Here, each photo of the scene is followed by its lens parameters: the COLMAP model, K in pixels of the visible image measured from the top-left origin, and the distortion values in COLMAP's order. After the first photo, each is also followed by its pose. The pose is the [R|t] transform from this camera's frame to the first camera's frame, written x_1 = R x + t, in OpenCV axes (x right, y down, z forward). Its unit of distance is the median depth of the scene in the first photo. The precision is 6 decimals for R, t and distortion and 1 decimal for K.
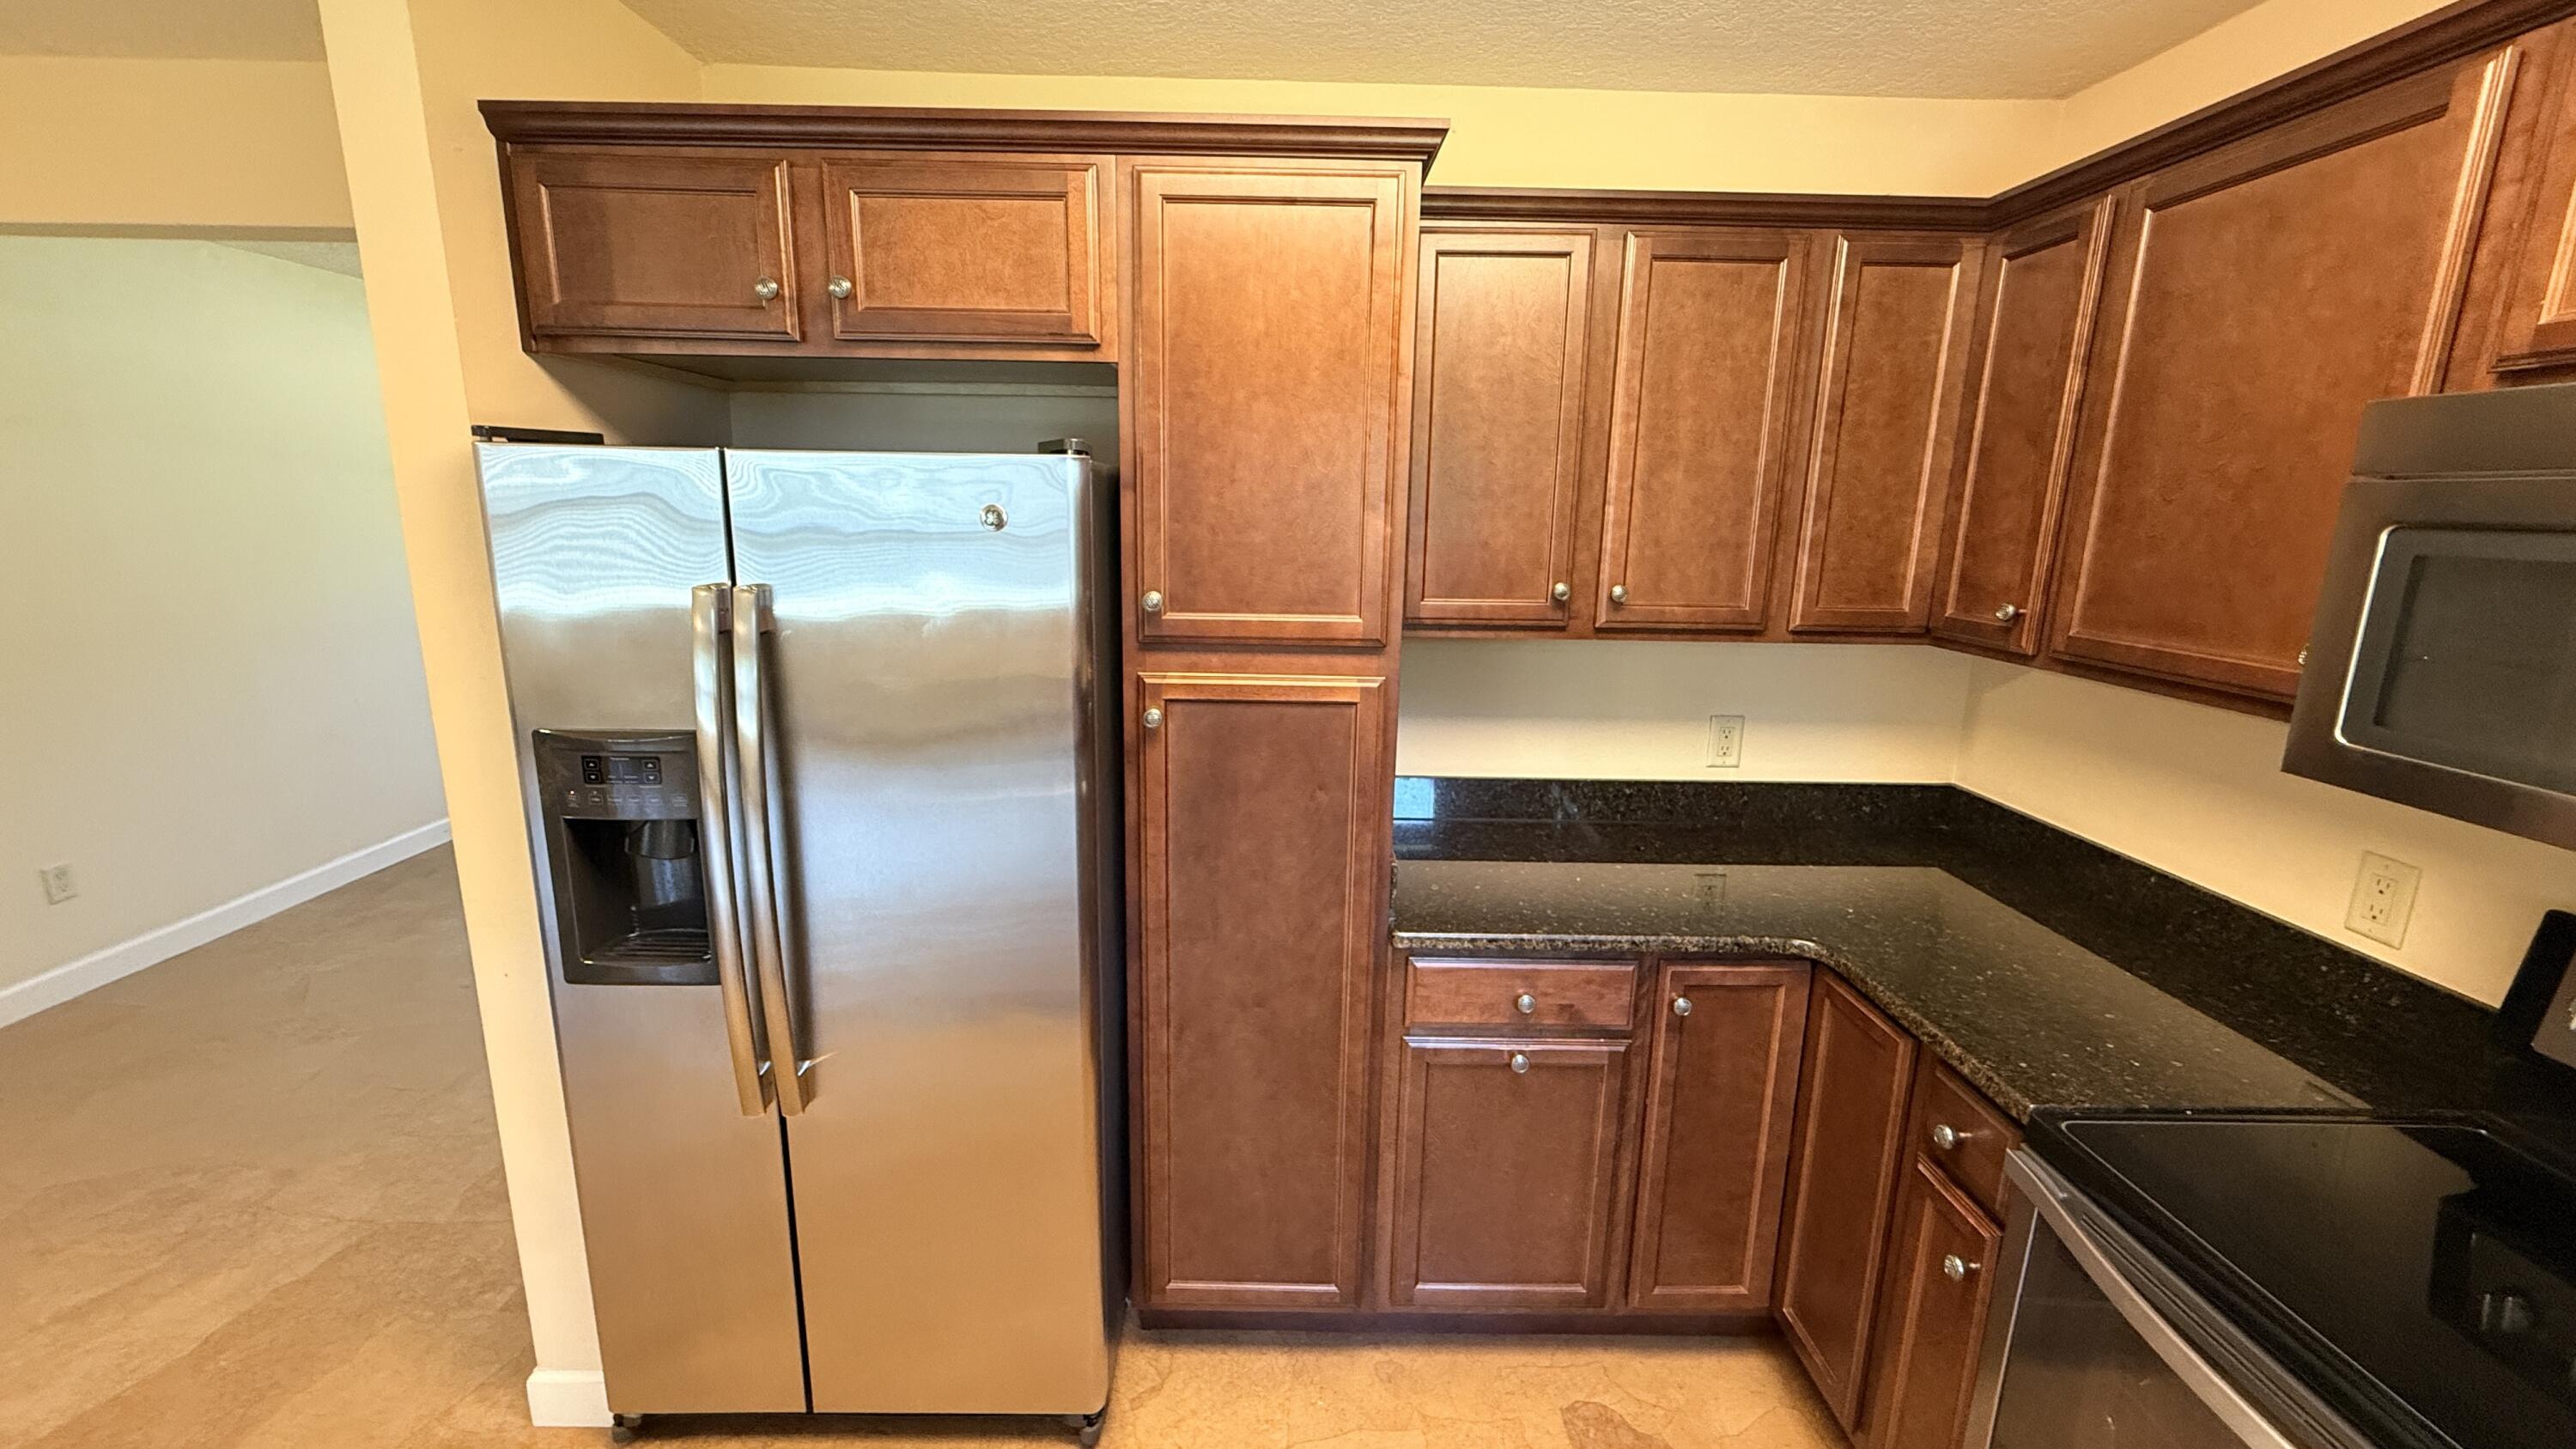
lens RADIAL K [[1025.7, 0, 1282.2], [0, 1025.7, 723.6], [0, 0, 1]] dist [0.001062, 0.000170]
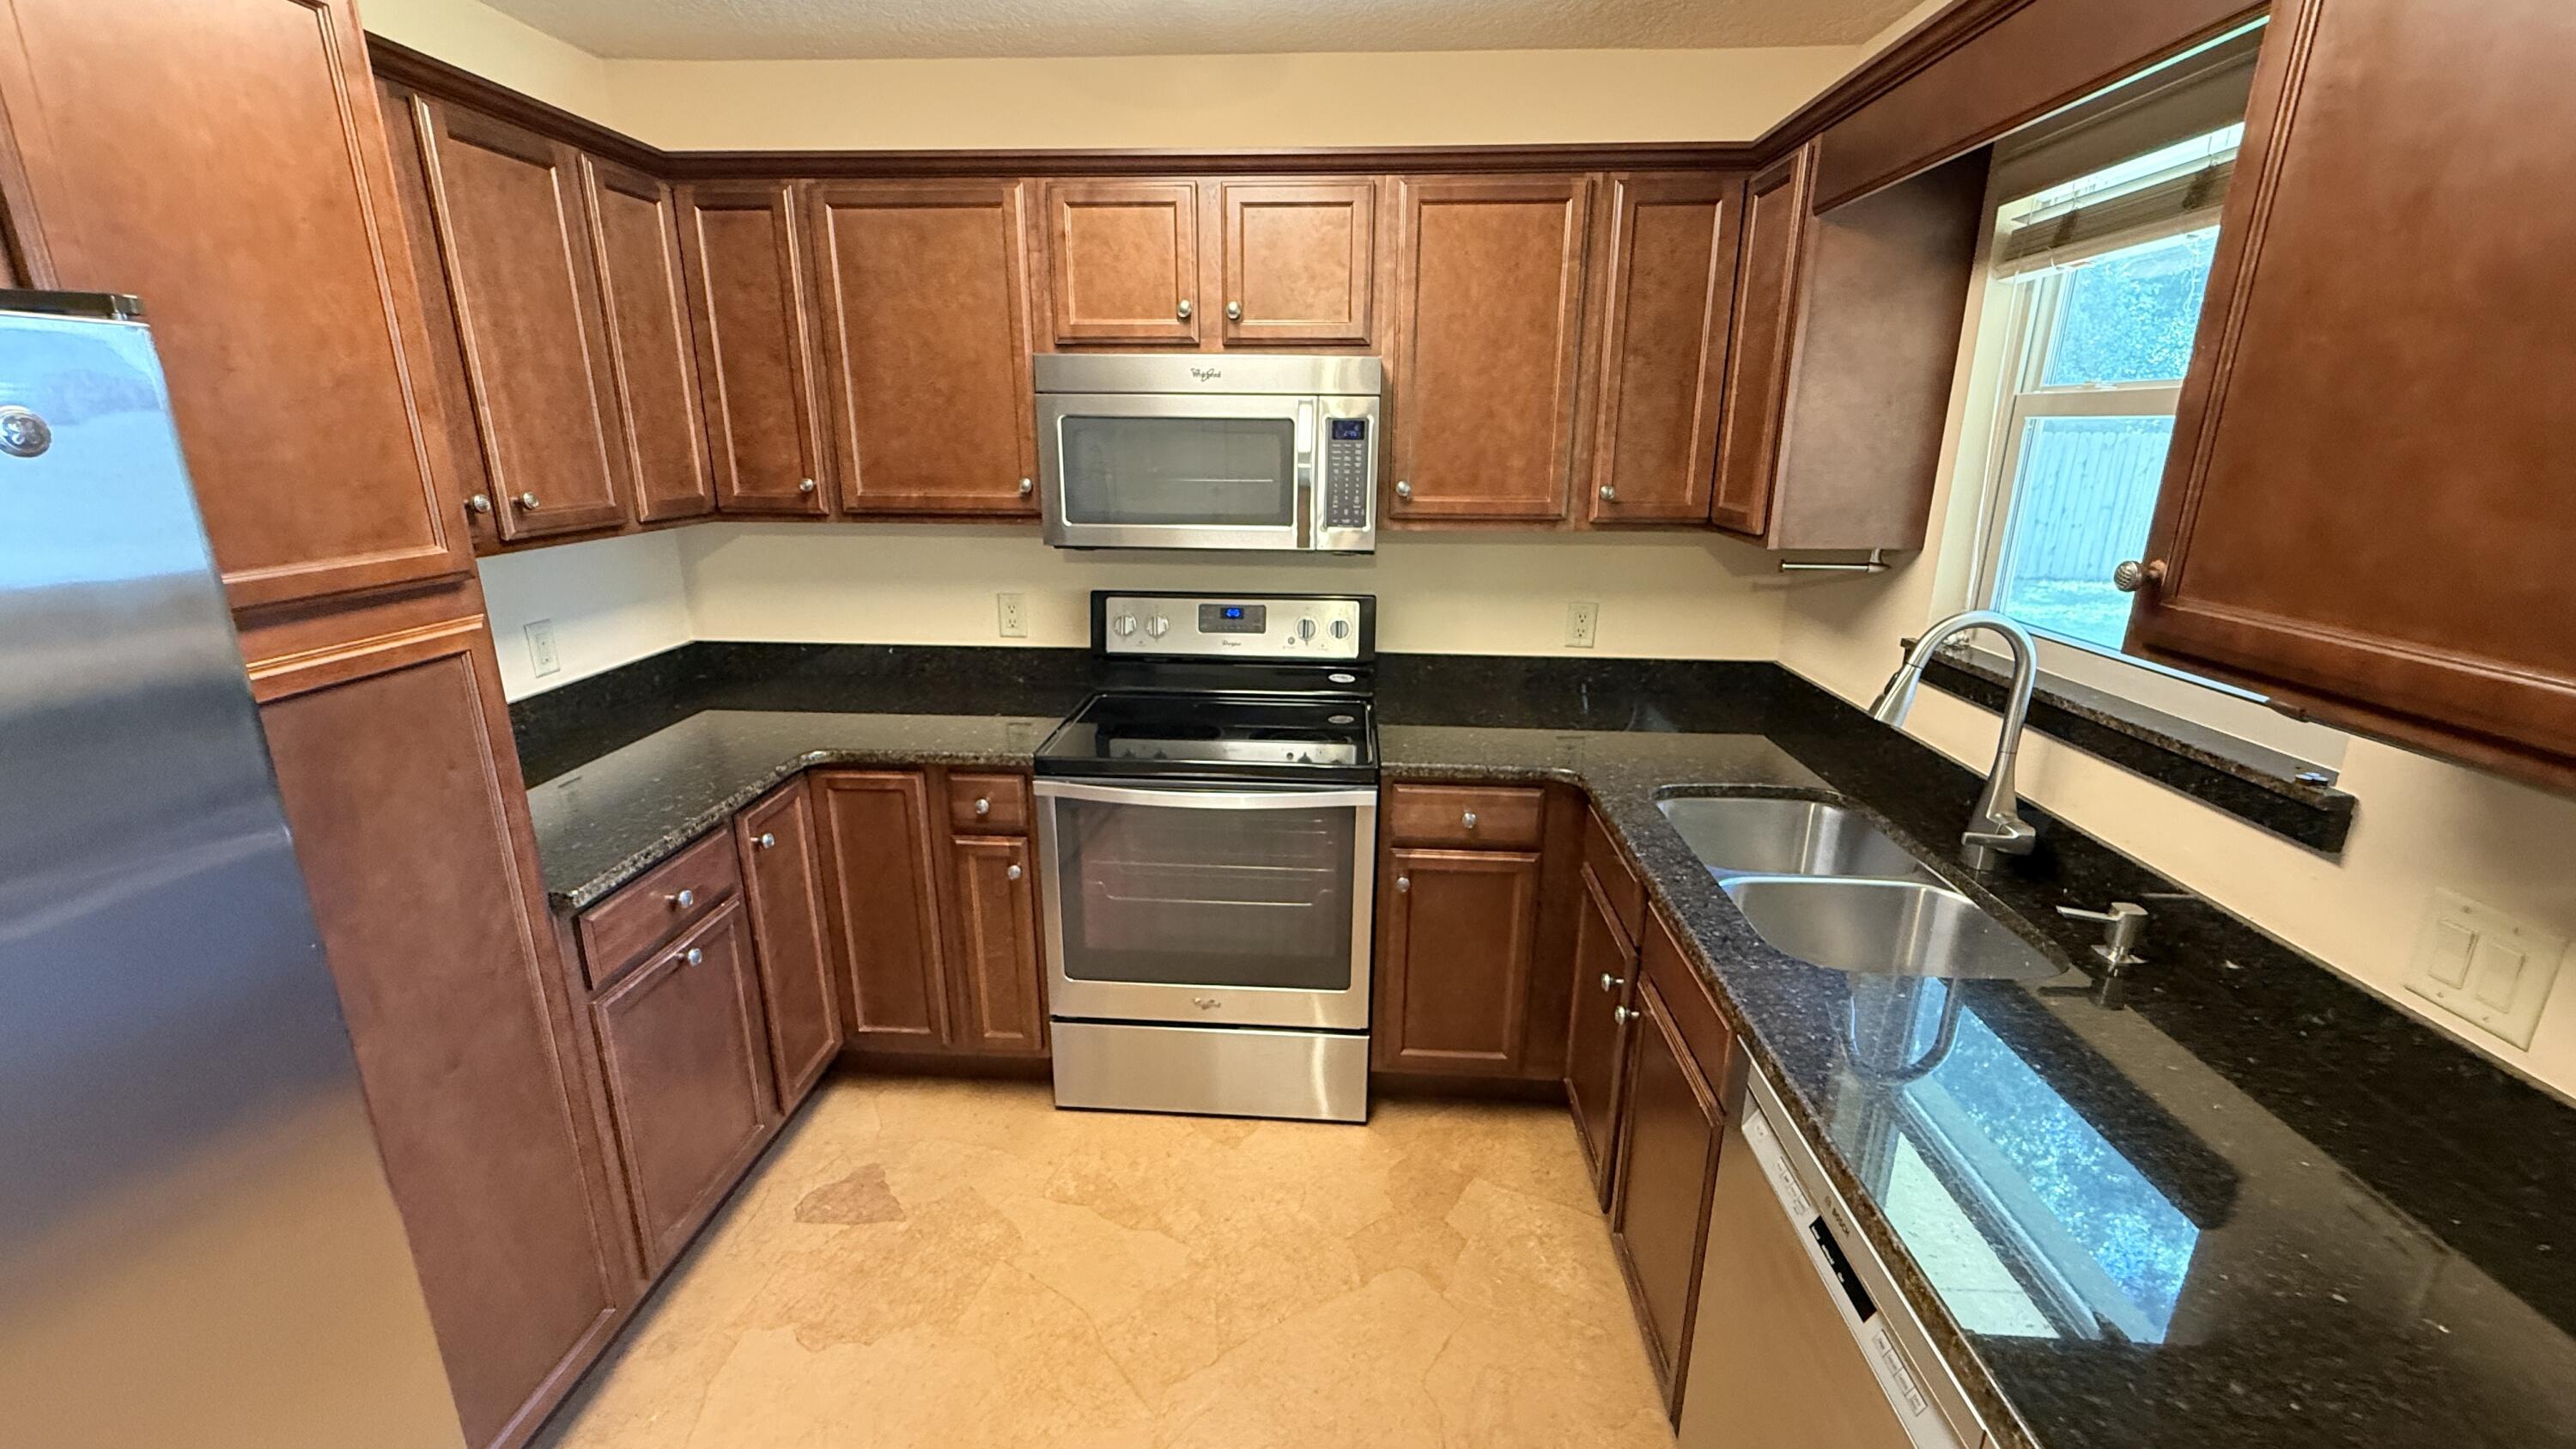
lens RADIAL K [[1025.7, 0, 1282.2], [0, 1025.7, 723.6], [0, 0, 1]] dist [0.001062, 0.000170]
pose [[0.065752, -0.295827, 0.952976, -0.644421], [0.207098, 0.938292, 0.276980, -0.054447], [-0.976108, 0.179148, 0.122960, 0.247637]]
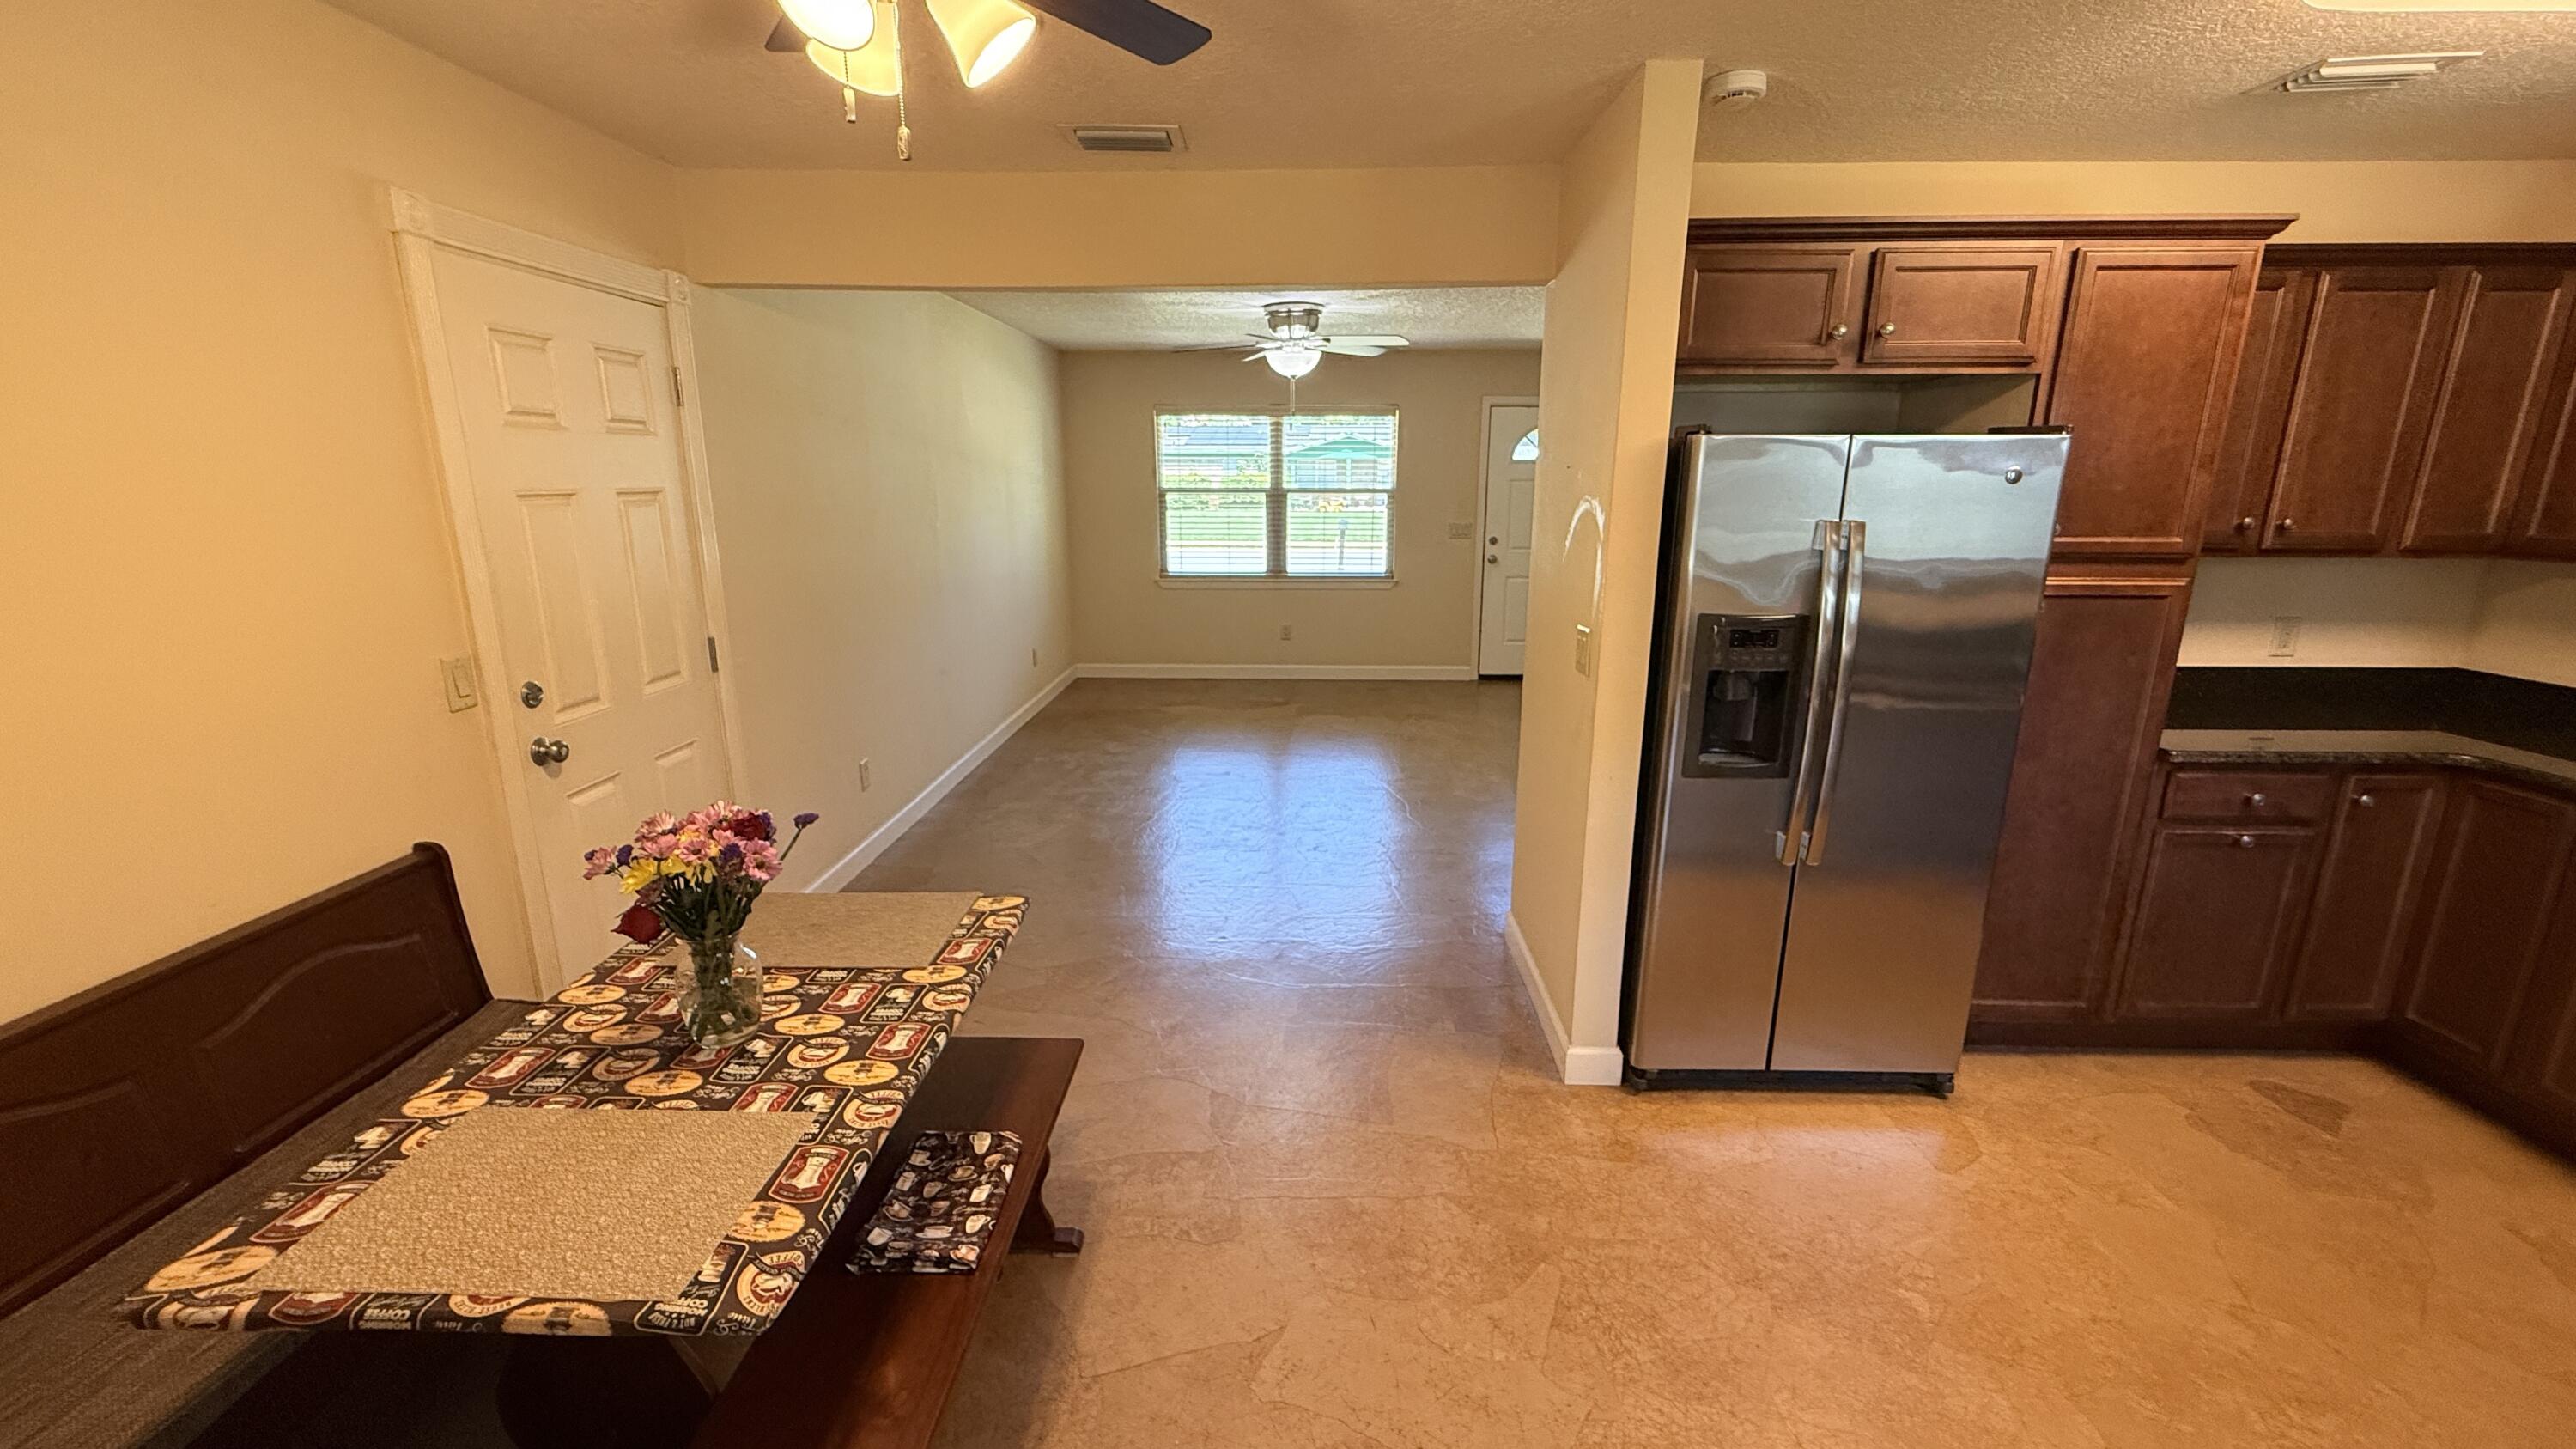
lens RADIAL K [[1025.7, 0, 1282.2], [0, 1025.7, 723.6], [0, 0, 1]] dist [0.001062, 0.000170]
pose [[0.999345, -0.008632, -0.035155, -1.102301], [0.009583, 0.999590, 0.026982, 0.106725], [0.034908, -0.027301, 0.999018, -0.525349]]
